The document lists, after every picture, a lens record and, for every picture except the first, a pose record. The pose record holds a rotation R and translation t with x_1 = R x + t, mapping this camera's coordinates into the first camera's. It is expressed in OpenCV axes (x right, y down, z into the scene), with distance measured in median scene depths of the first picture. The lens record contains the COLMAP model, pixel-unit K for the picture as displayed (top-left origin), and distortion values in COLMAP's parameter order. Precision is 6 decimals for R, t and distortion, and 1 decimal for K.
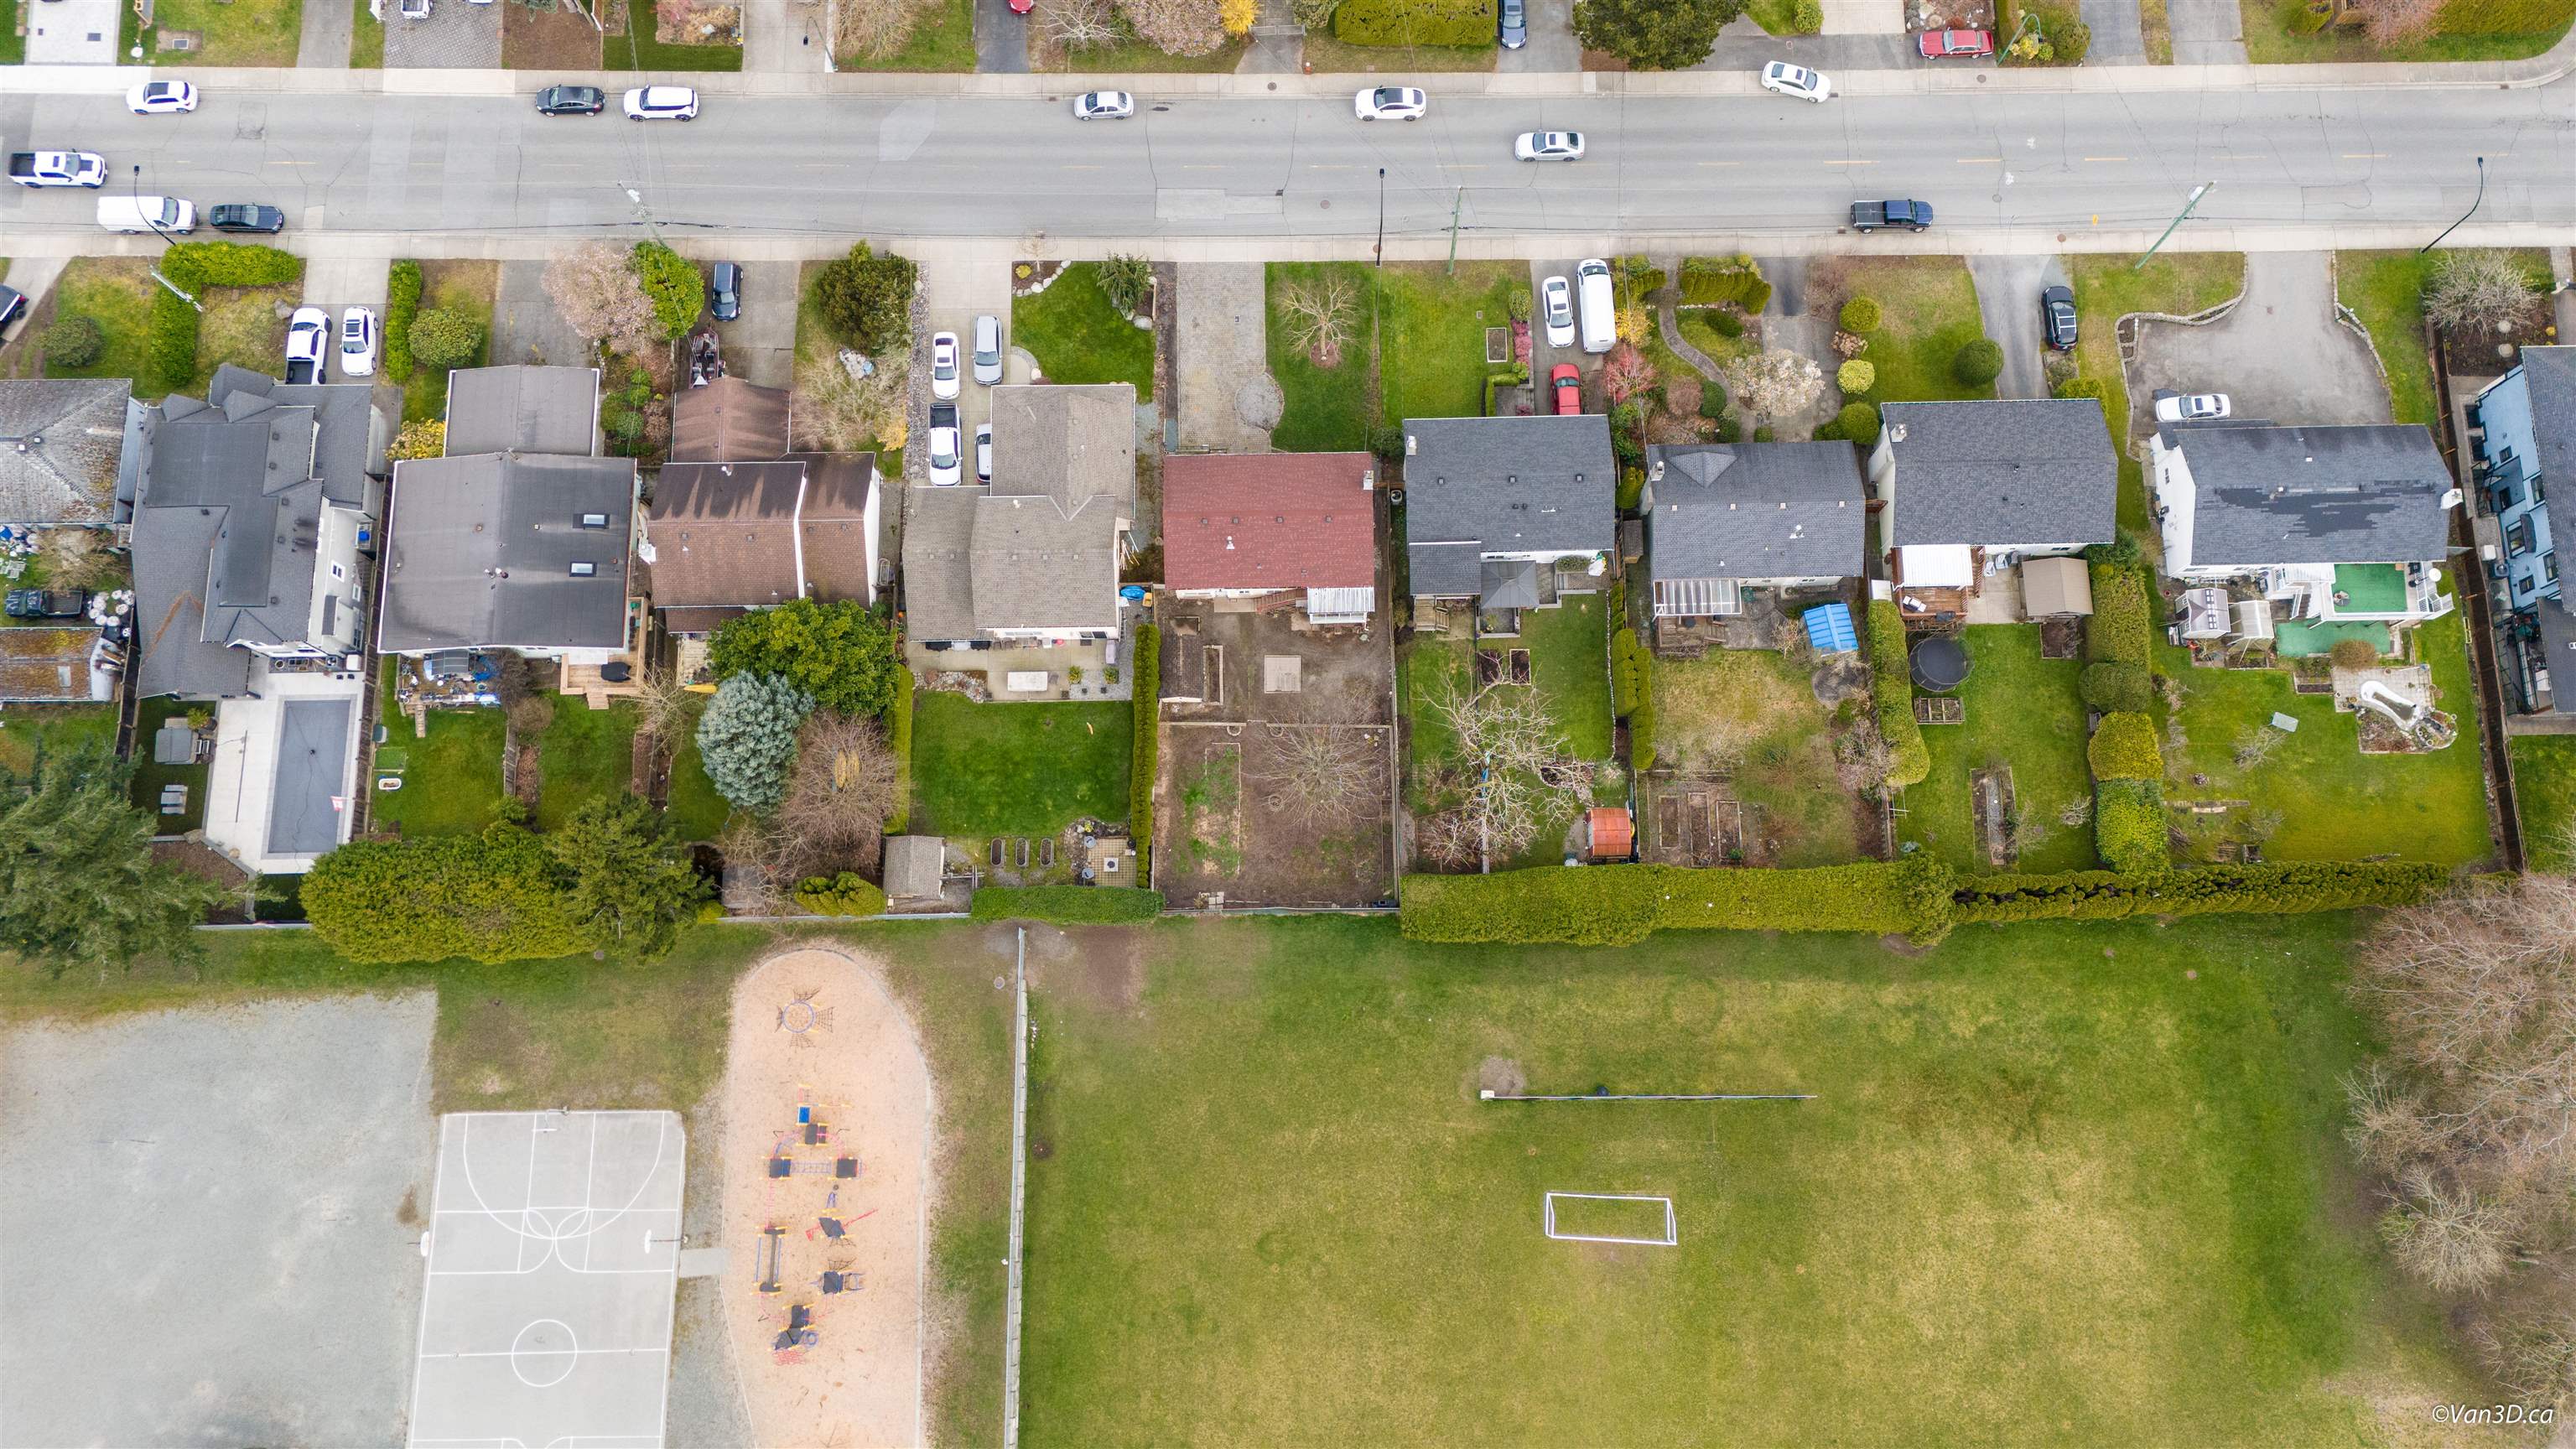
lens RADIAL K [[1877.1, 0, 1297.7], [0, 1877.1, 729.1], [0, 0, 1]] dist [0.100967, -0.114262]
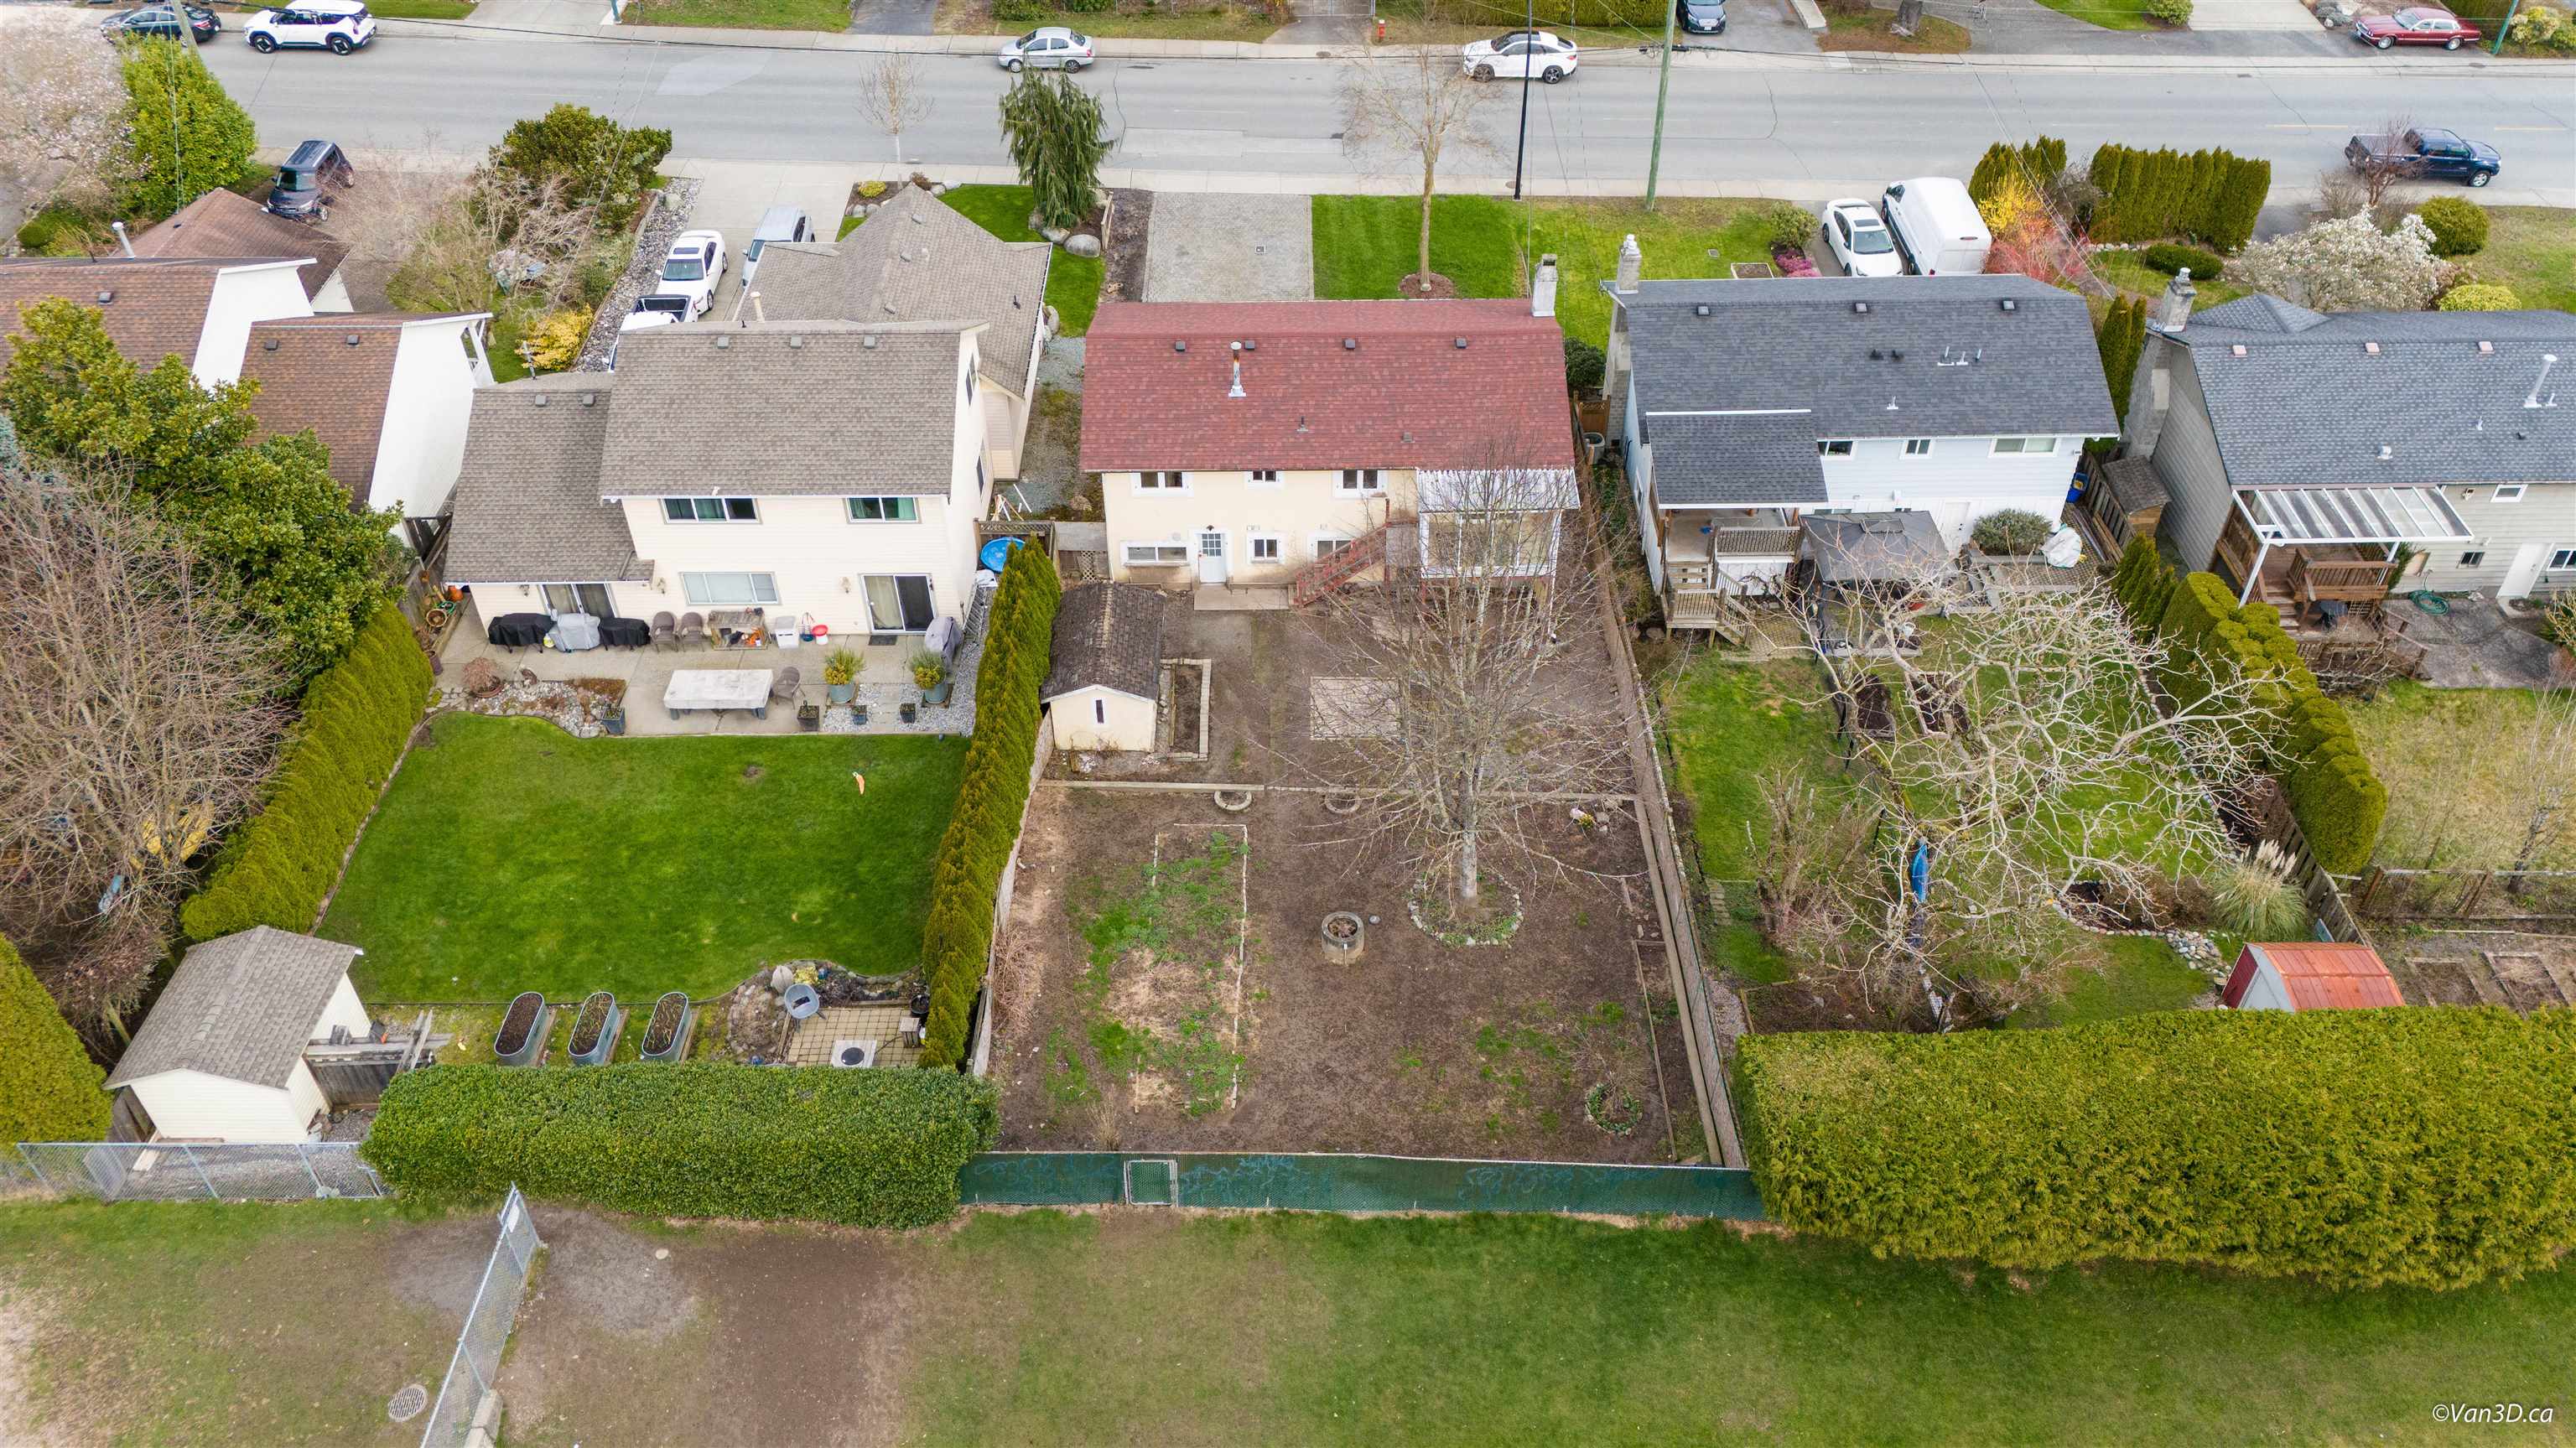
lens RADIAL K [[1893.0, 0, 1296.9], [0, 1893.0, 725.4], [0, 0, 1]] dist [0.055399, -0.043958]
pose [[0.999959, 0.007607, -0.004862, -0.019005], [-0.009009, 0.806284, -0.591460, 0.219886], [-0.000580, 0.591479, 0.806320, 0.681984]]
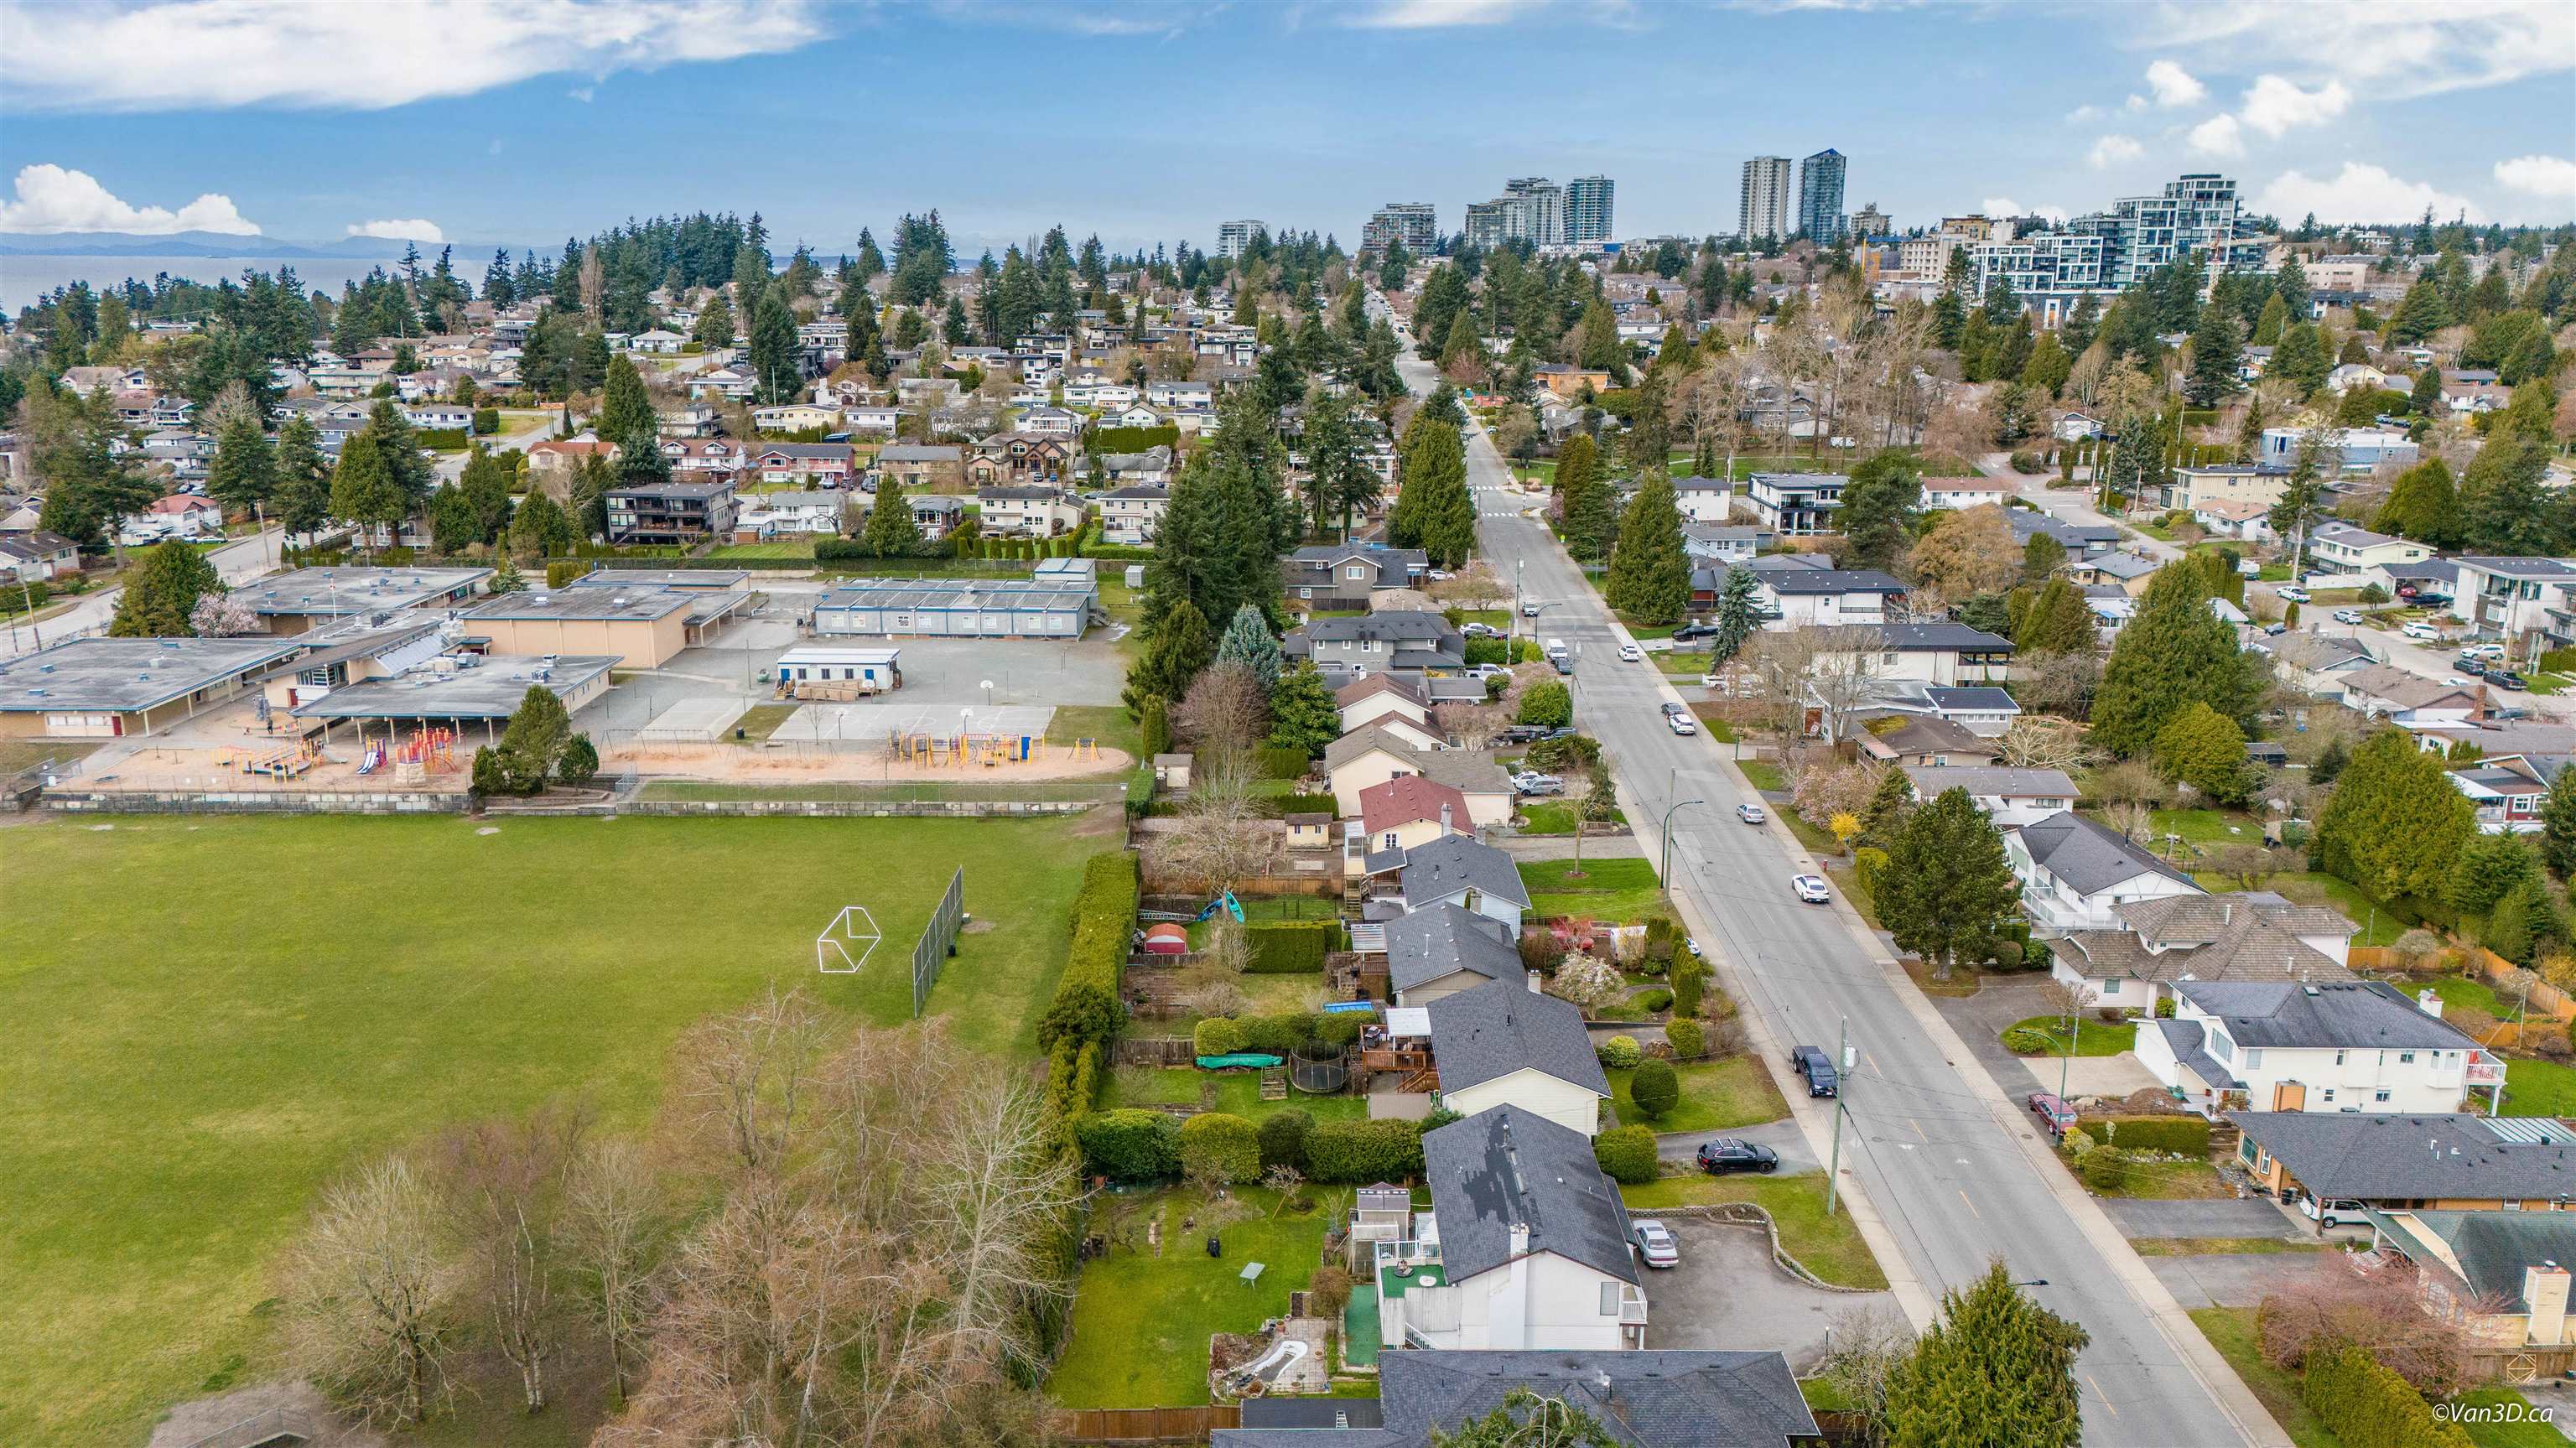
lens RADIAL K [[1877.0, 0, 1297.7], [0, 1877.0, 728.6], [0, 0, 1]] dist [0.100967, -0.114262]
pose [[0.001340, 0.266084, -0.963949, 1.245720], [-0.973493, 0.220815, 0.059600, -0.123143], [0.228713, 0.938318, 0.259326, 0.584481]]
